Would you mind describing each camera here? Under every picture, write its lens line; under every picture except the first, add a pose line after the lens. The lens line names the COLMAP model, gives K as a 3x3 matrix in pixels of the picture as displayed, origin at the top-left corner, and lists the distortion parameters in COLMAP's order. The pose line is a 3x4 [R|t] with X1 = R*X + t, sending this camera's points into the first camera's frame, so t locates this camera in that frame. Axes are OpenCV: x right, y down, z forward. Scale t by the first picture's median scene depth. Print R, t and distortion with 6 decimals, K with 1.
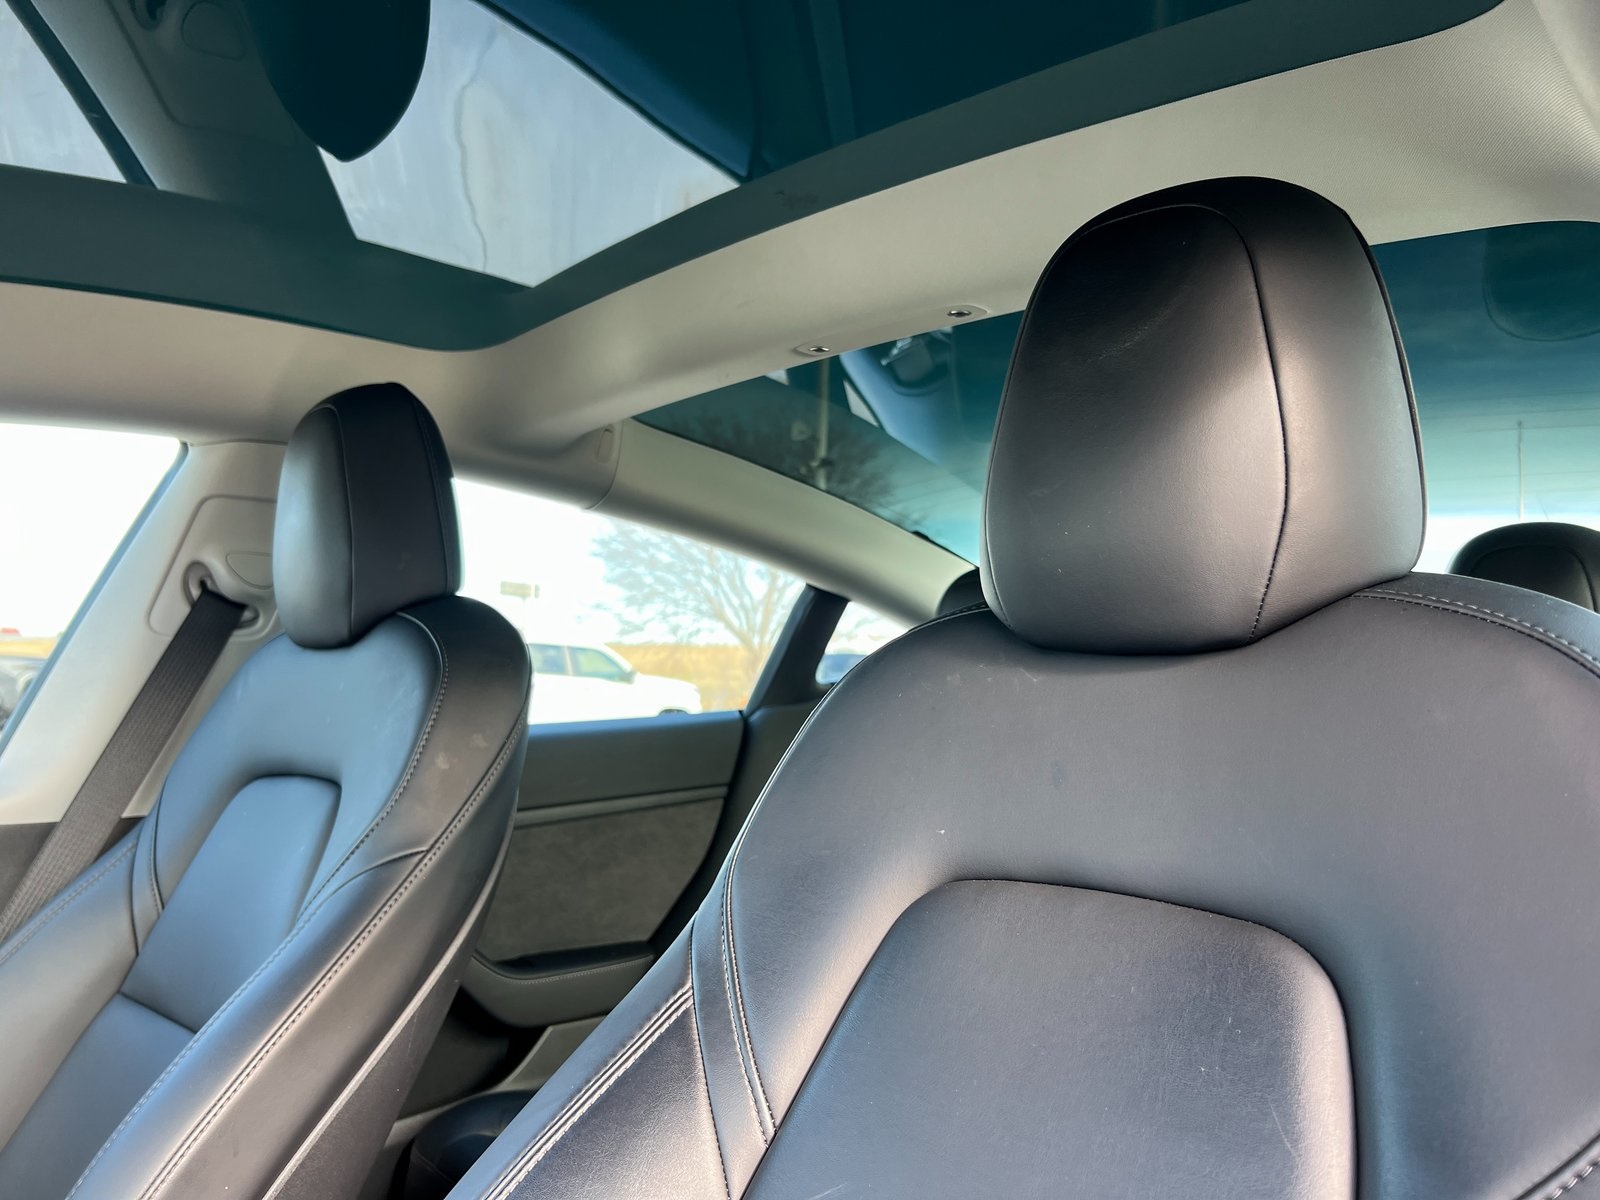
lens RADIAL K [[1219.5, 0, 806.6], [0, 1219.5, 610.9], [0, 0, 1]] dist [0.080232, -0.181286]
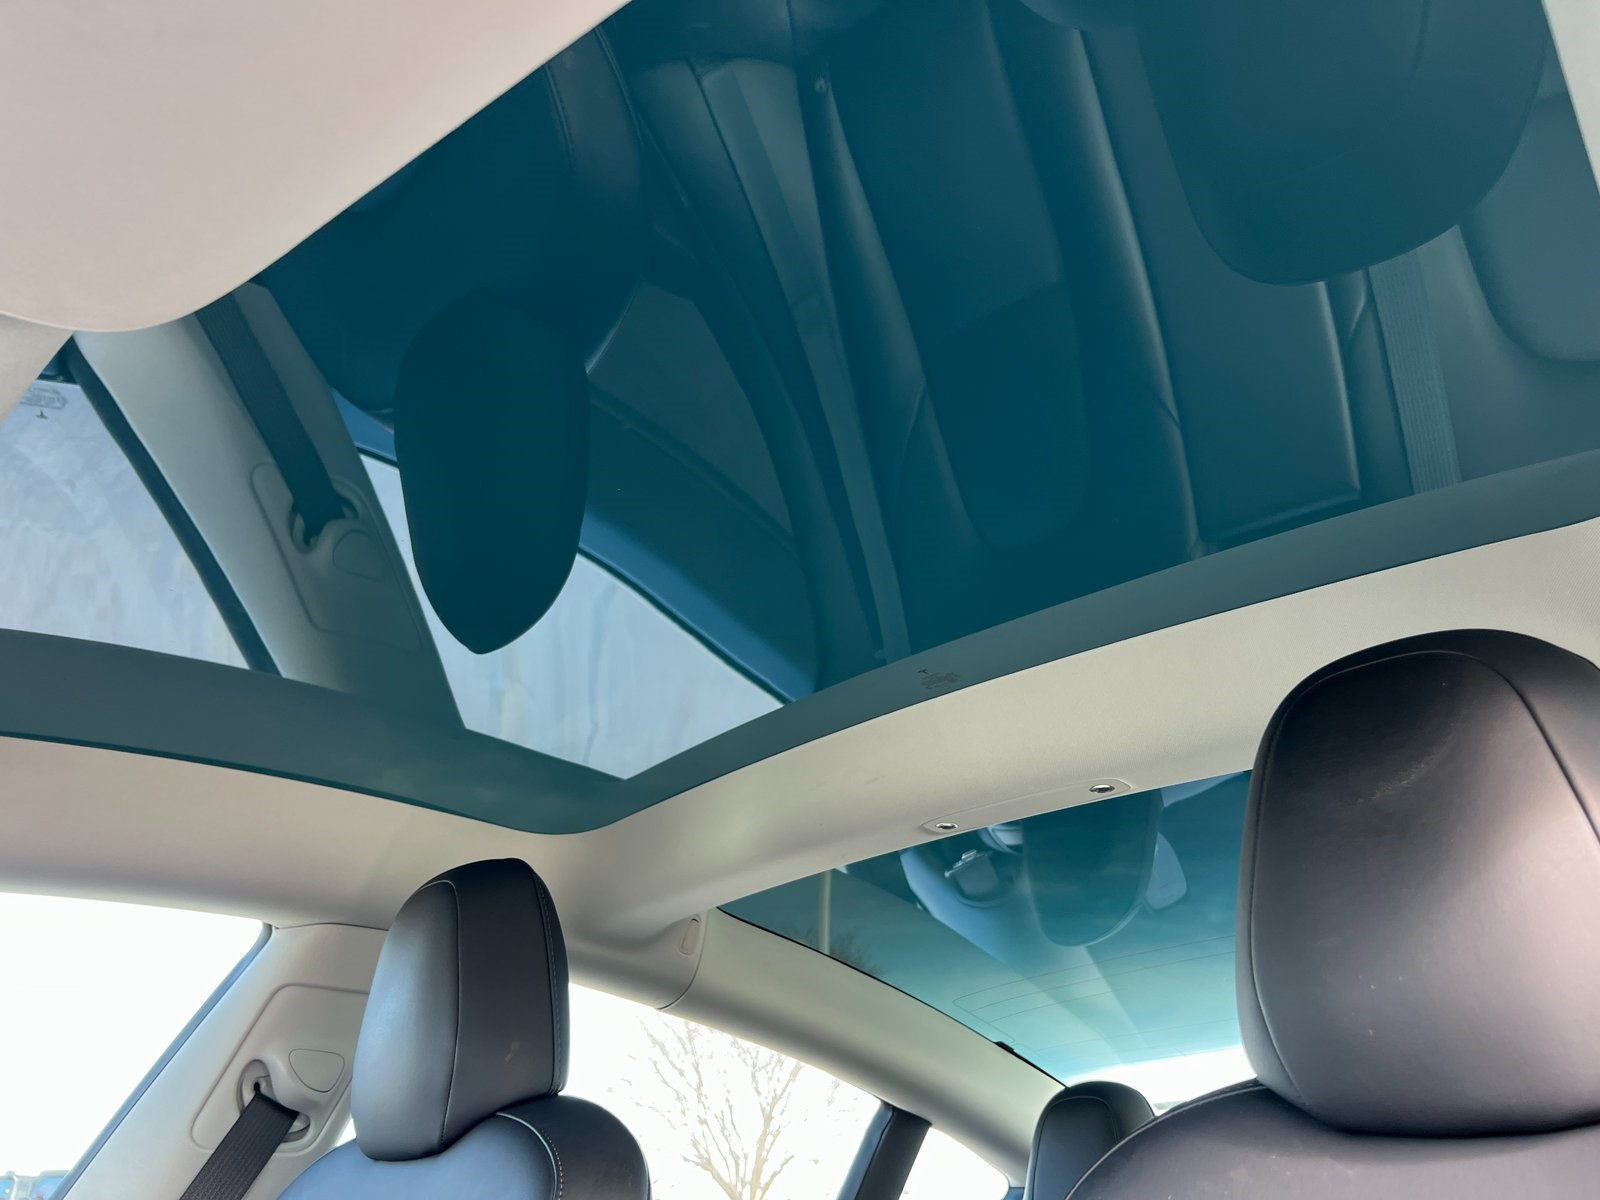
lens RADIAL K [[1198.1, 0, 800.0], [0, 1198.1, 600.0], [0, 0, 1]] dist [0.081478, -0.099392]
pose [[0.999907, 0.012541, 0.005329, -0.102706], [-0.009120, 0.906483, -0.422145, 0.028349], [-0.010125, 0.422057, 0.906513, 0.034659]]
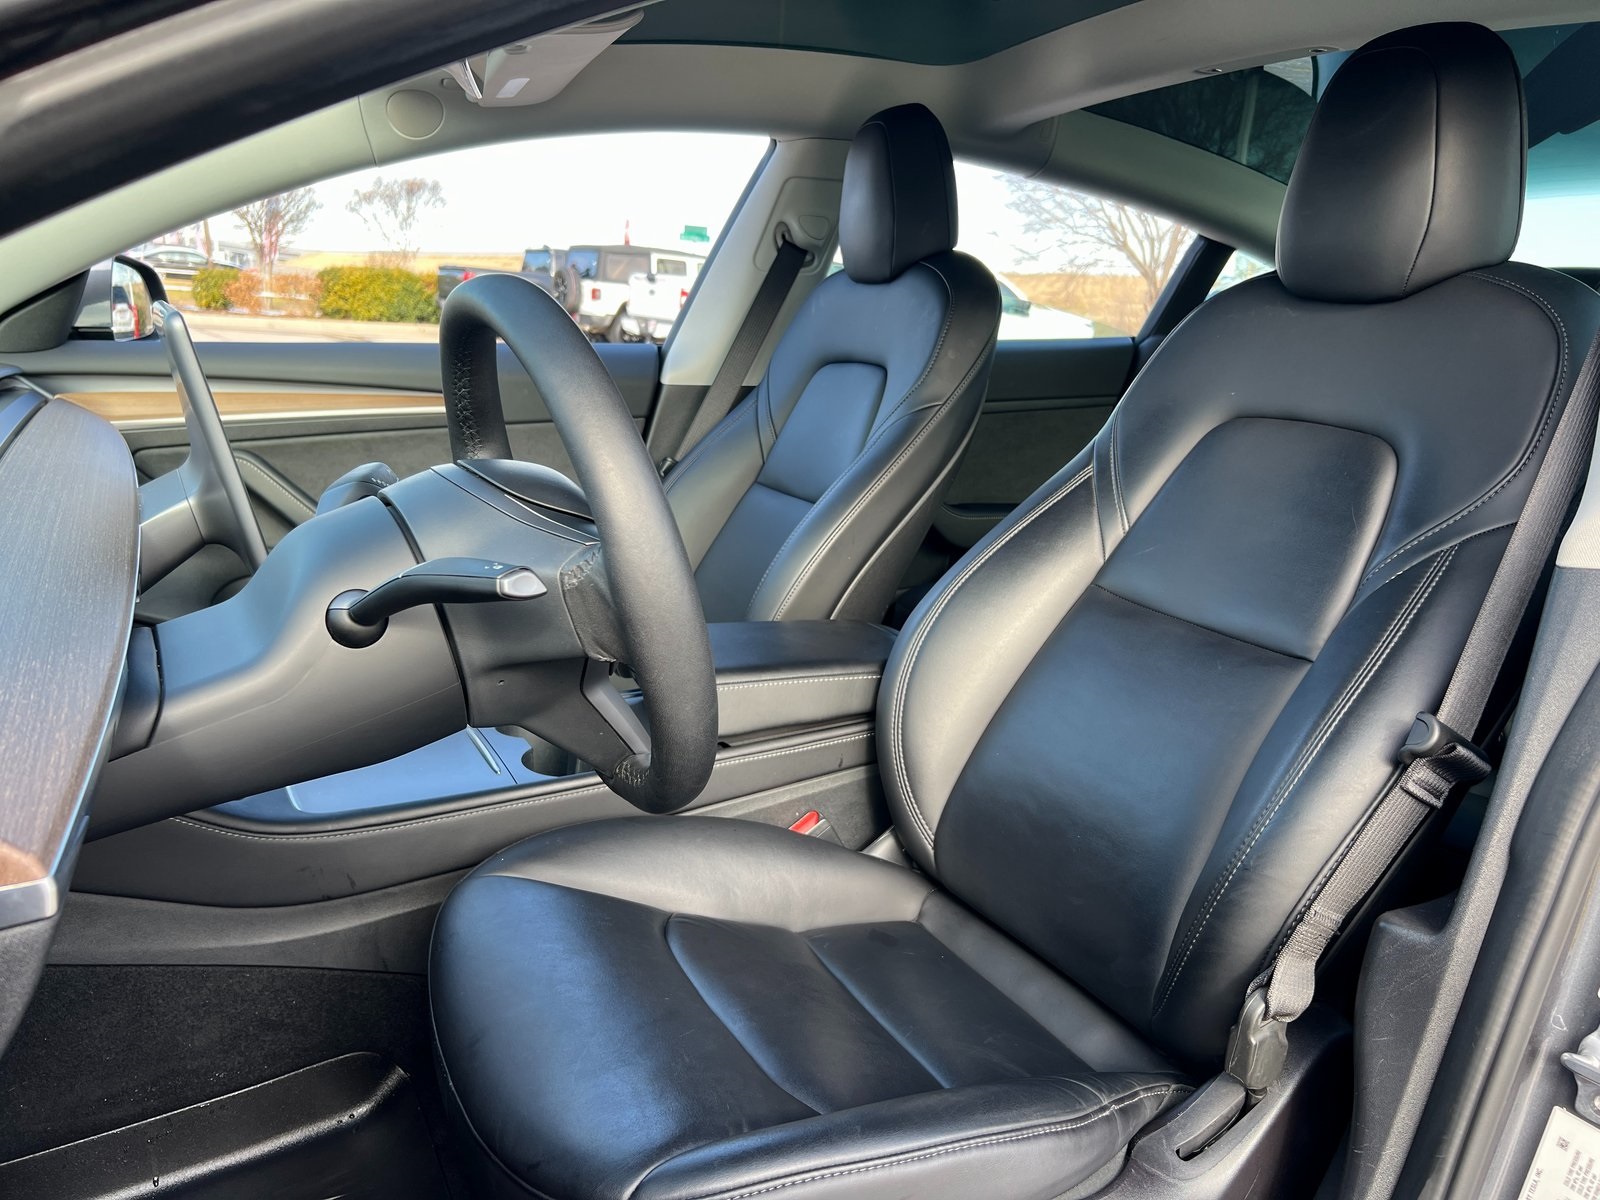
lens RADIAL K [[1219.5, 0, 806.6], [0, 1219.5, 610.9], [0, 0, 1]] dist [0.080232, -0.181286]
pose [[0.951616, 0.103737, -0.289249, 0.033566], [-0.015003, 0.955856, 0.293451, -0.025612], [0.306923, -0.274913, 0.911165, -0.537664]]
